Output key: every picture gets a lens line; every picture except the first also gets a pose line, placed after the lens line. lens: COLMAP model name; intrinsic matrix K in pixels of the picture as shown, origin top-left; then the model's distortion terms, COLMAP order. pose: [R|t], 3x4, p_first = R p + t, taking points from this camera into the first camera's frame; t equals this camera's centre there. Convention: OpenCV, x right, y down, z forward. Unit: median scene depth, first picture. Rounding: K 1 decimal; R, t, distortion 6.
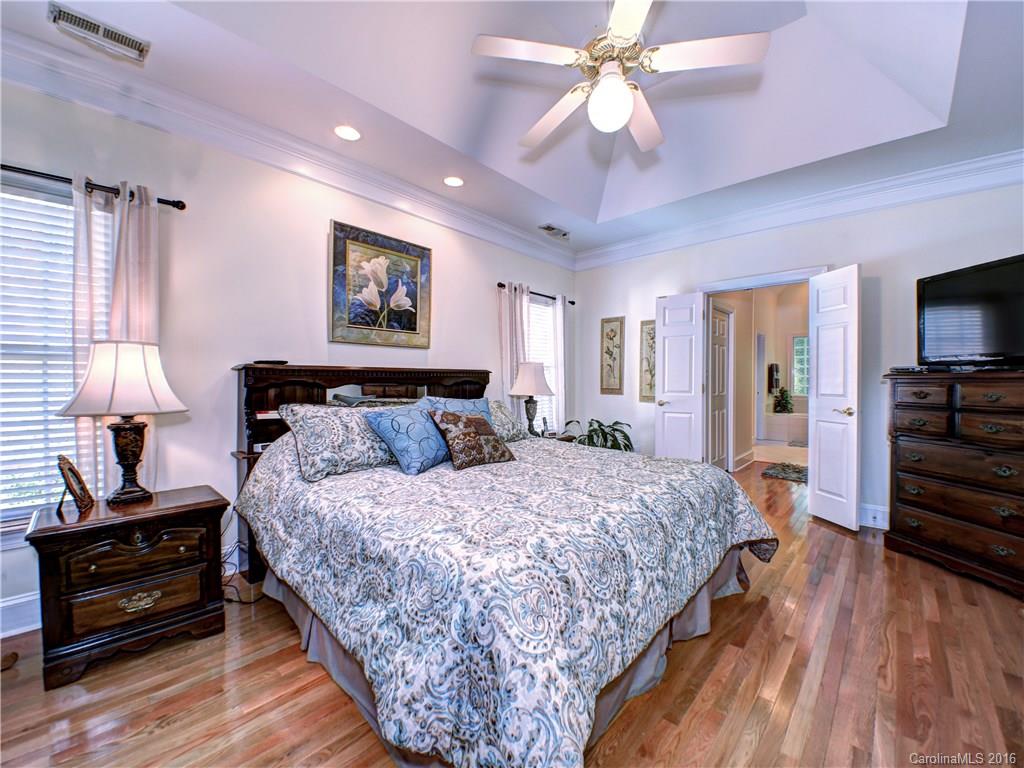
lens RADIAL K [[405.3, 0, 512.5], [0, 405.3, 383.6], [0, 0, 1]] dist [0.011192, -0.002778]
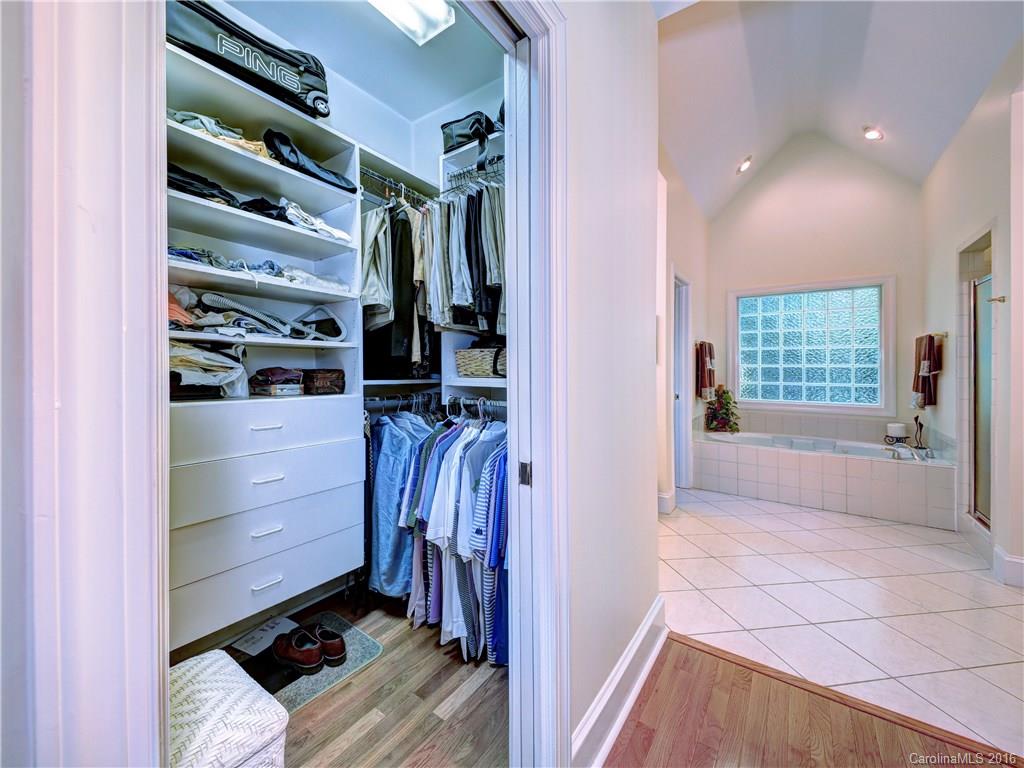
lens RADIAL K [[405.3, 0, 508.2], [0, 405.3, 371.1], [0, 0, 1]] dist [0.011192, -0.002778]
pose [[0.993008, -0.001940, 0.118035, 0.316568], [0.003170, 0.999943, -0.010235, -0.005400], [-0.118008, 0.010537, 0.992957, 0.493118]]
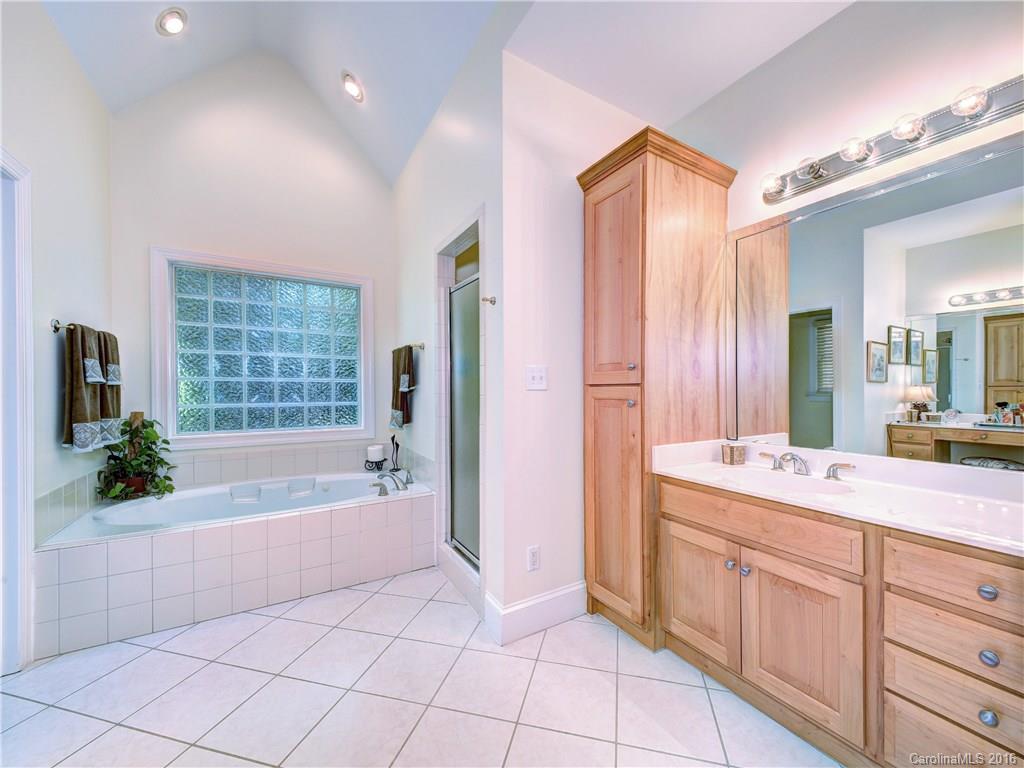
lens RADIAL K [[405.3, 0, 517.8], [0, 405.3, 386.6], [0, 0, 1]] dist [0.011192, -0.002778]
pose [[0.293078, -0.006665, 0.956065, 0.462102], [0.016566, 0.999861, 0.001893, -0.006796], [-0.955945, 0.015283, 0.293148, 0.645706]]
